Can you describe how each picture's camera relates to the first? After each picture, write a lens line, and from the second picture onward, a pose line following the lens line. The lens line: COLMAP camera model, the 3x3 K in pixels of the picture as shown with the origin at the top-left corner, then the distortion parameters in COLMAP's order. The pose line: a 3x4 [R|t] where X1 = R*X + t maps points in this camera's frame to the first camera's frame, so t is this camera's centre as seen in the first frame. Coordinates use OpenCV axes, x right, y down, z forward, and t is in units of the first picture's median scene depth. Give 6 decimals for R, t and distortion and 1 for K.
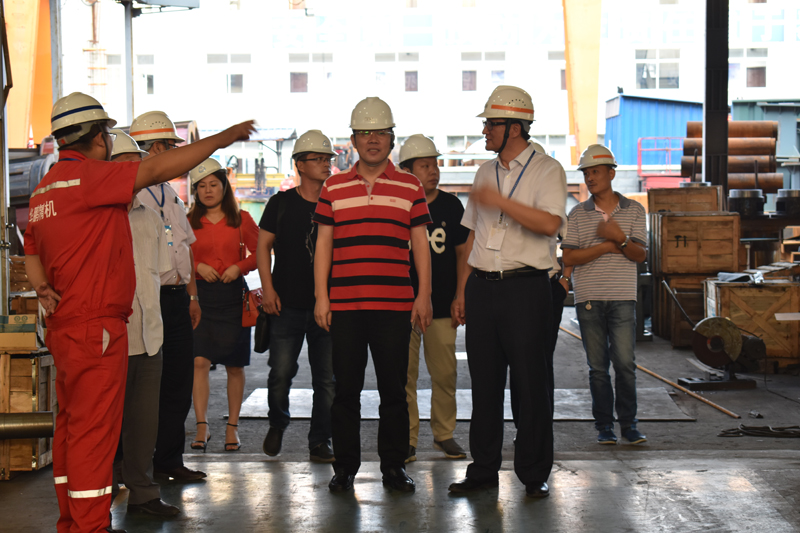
lens RADIAL K [[1731.3, 0, 399.9], [0, 1731.3, 266.6], [0, 0, 1]] dist [0.056773, 0.000000]
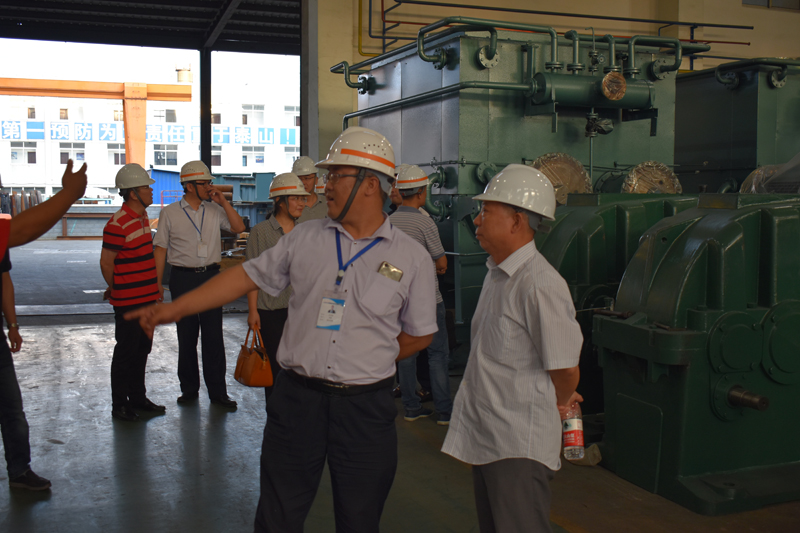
lens RADIAL K [[954.7, 0, 399.5], [0, 954.7, 267.3], [0, 0, 1]] dist [-0.050461, 0.000000]
pose [[0.921241, -0.015580, 0.388680, -0.029202], [0.012498, 0.999867, 0.010455, 0.005145], [-0.388791, -0.004774, 0.921314, -0.095988]]
